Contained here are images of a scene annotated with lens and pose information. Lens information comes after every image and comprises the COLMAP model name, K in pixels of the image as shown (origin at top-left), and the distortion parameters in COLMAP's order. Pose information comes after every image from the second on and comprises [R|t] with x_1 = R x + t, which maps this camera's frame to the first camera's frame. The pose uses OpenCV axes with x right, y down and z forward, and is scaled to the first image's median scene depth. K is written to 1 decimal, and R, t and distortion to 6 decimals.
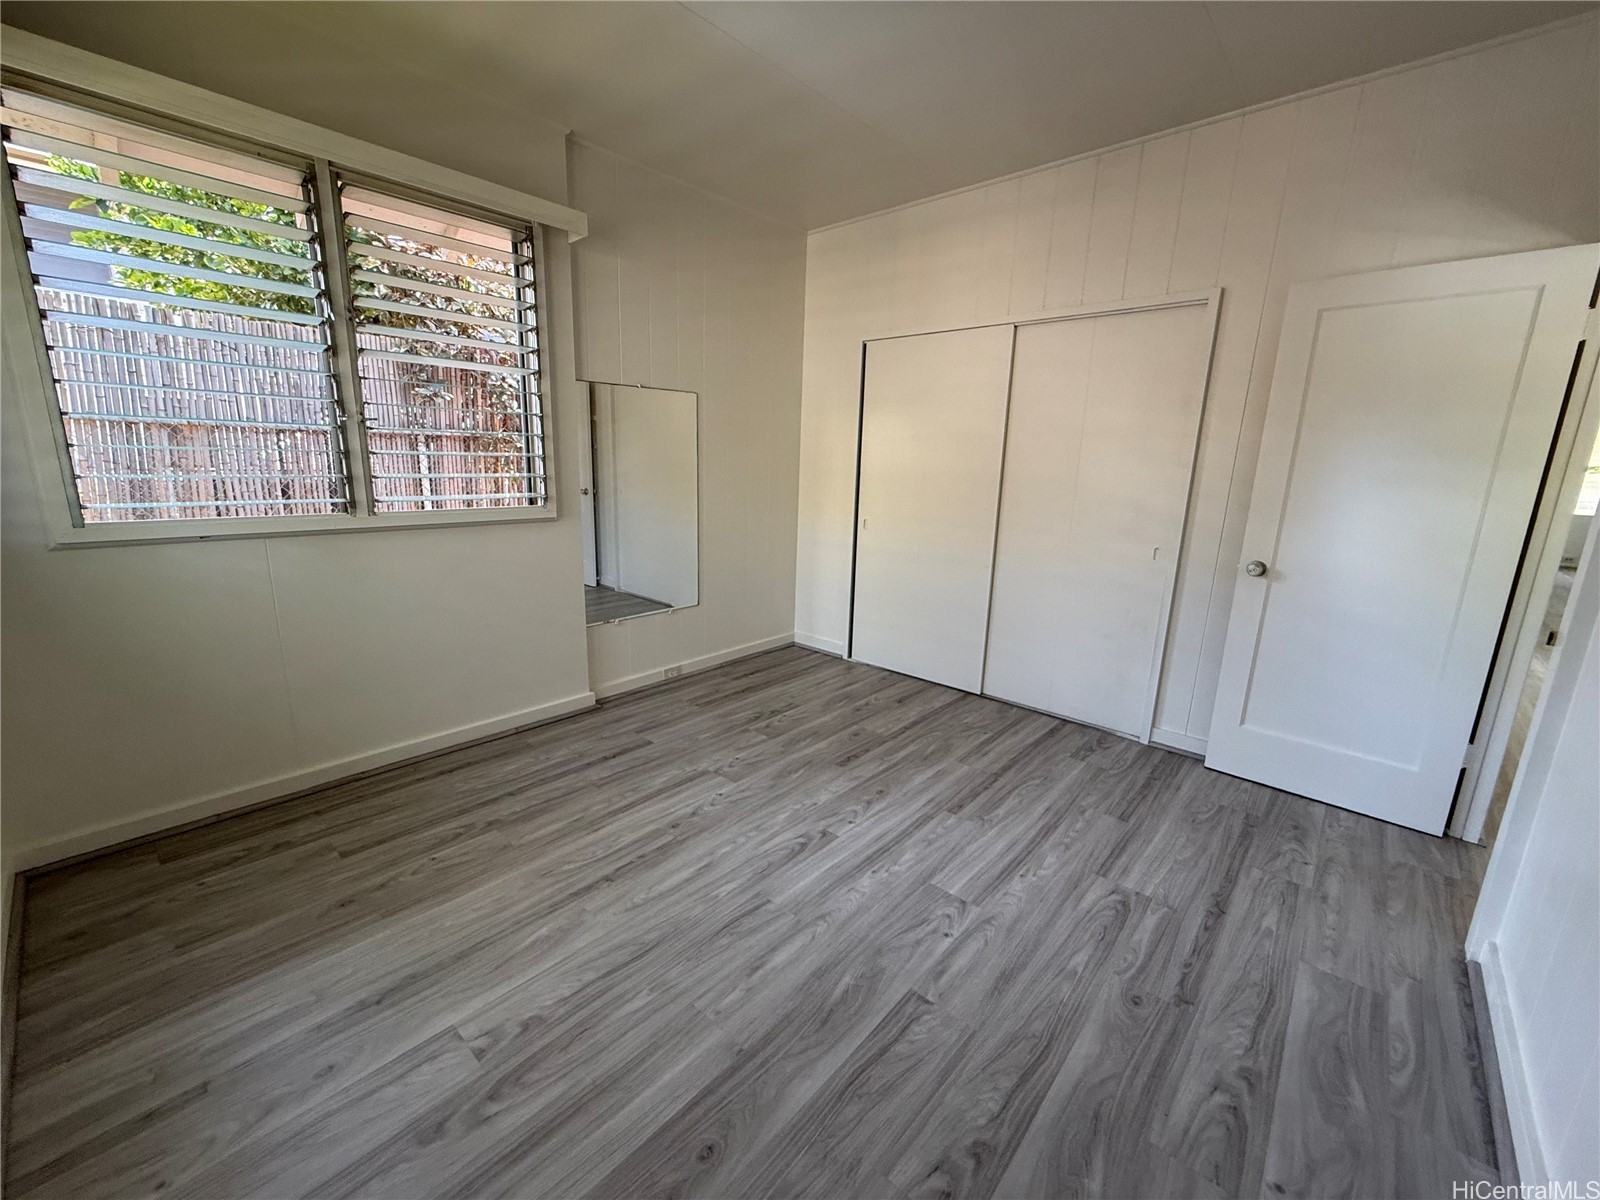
lens RADIAL K [[638.5, 0, 795.3], [0, 638.5, 599.5], [0, 0, 1]] dist [-0.001331, 0.000140]
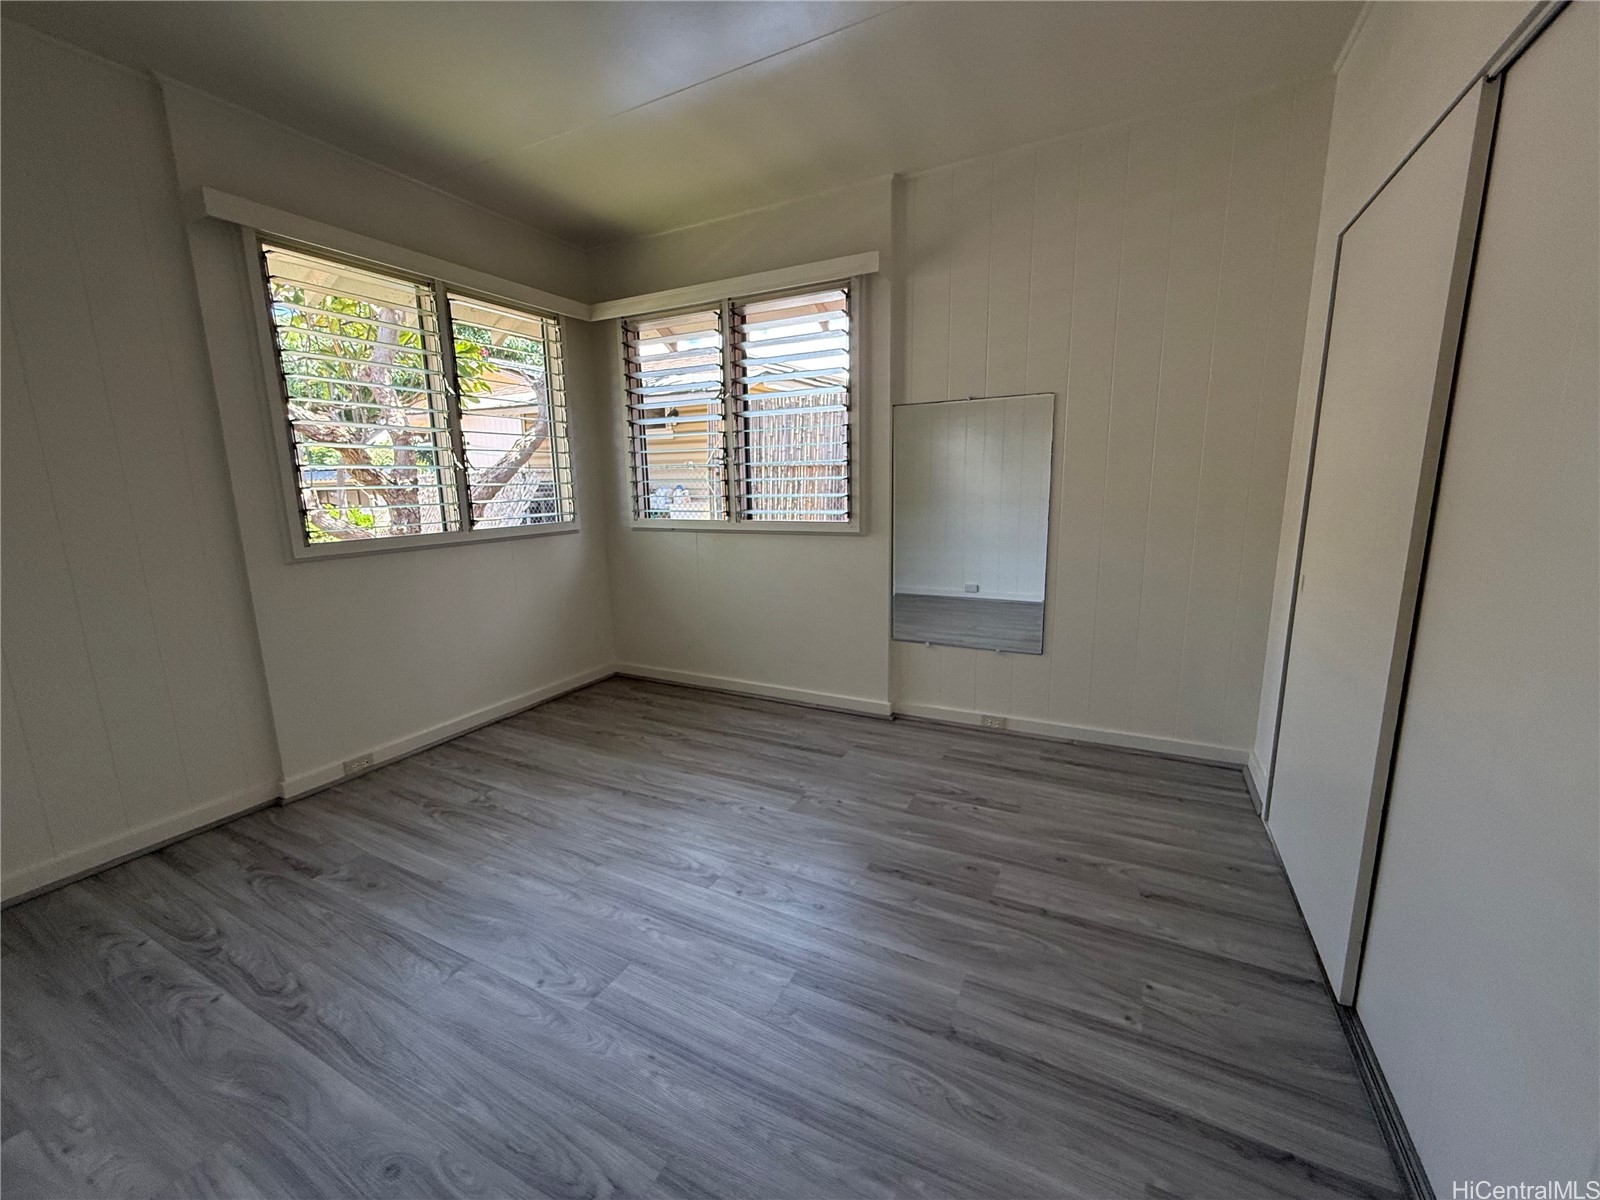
lens RADIAL K [[638.5, 0, 795.3], [0, 638.5, 599.5], [0, 0, 1]] dist [-0.001331, 0.000140]
pose [[0.253301, 0.147480, -0.956080, 0.753656], [-0.185275, 0.977412, 0.101685, -0.119408], [0.949480, 0.151381, 0.274904, 0.672360]]
